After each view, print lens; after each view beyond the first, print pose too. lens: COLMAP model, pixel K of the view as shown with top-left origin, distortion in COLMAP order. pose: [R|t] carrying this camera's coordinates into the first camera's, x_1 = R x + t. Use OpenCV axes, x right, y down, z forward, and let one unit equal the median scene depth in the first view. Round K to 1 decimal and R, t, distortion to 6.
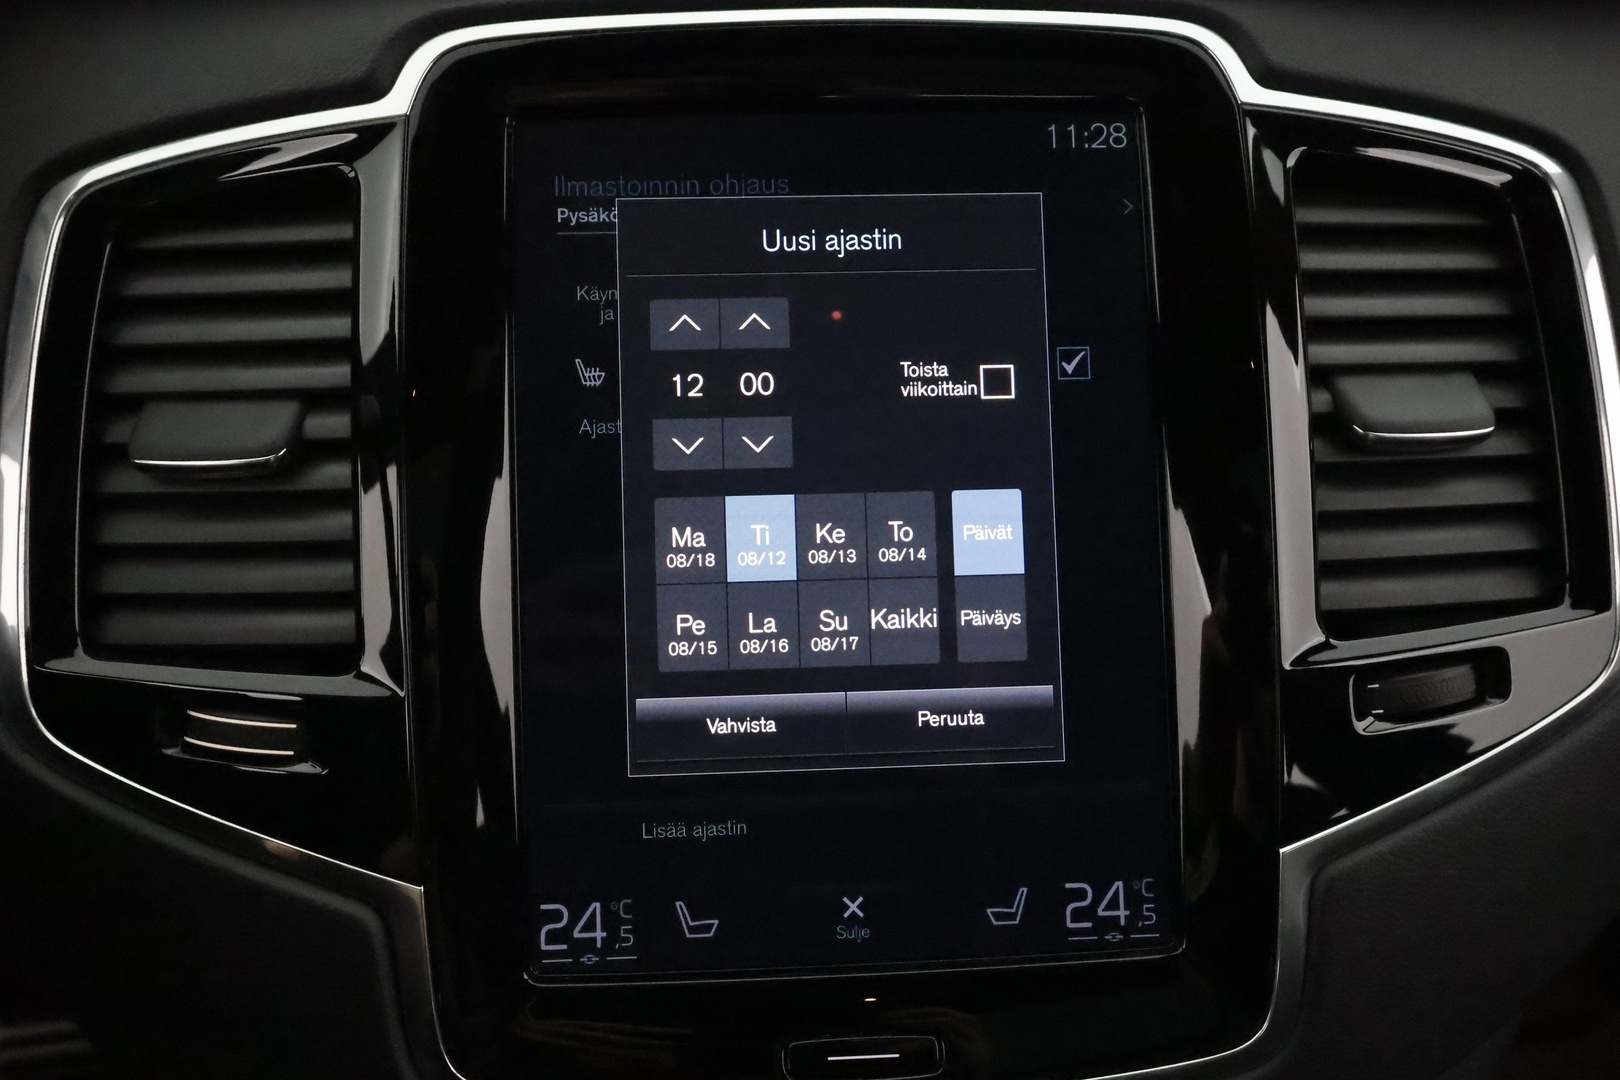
lens RADIAL K [[1286.4, 0, 811.1], [0, 1286.4, 546.7], [0, 0, 1]] dist [-0.004277, 0.005750]
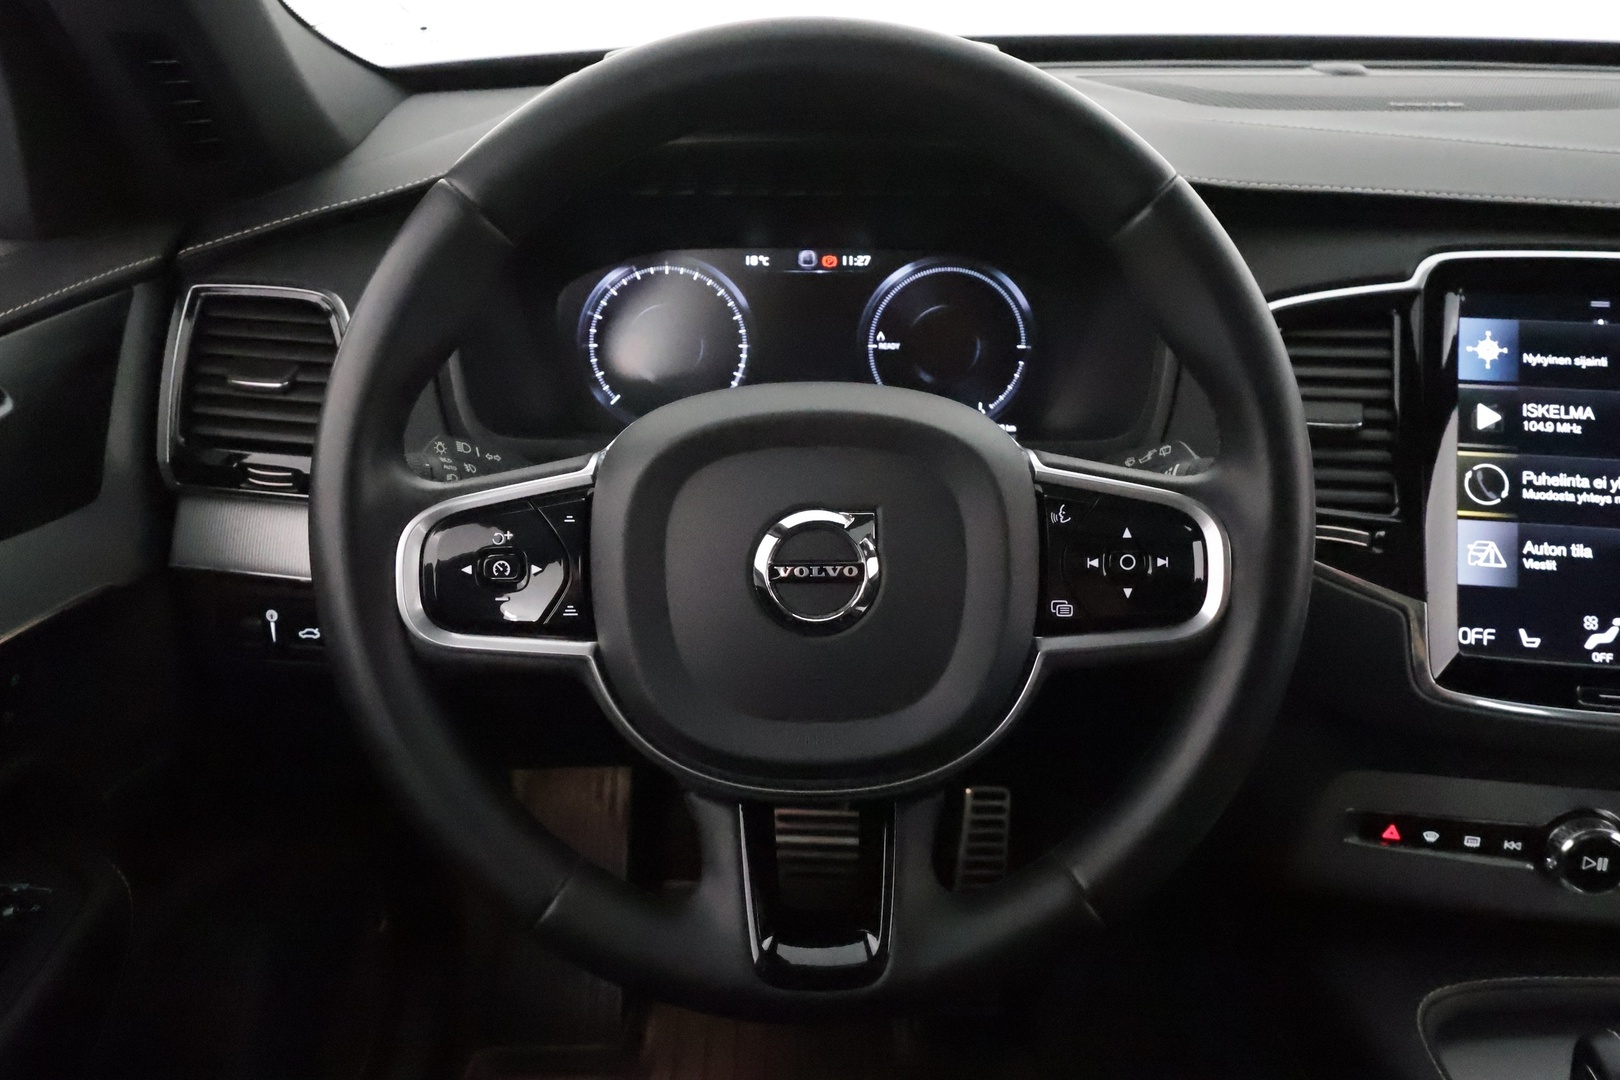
lens RADIAL K [[1255.7, 0, 807.5], [0, 1255.7, 556.7], [0, 0, 1]] dist [-0.002945, 0.000963]
pose [[0.983173, 0.087752, -0.160221, -0.993346], [-0.100288, 0.992357, -0.071900, 0.429056], [0.152687, 0.086758, 0.984459, -1.387585]]
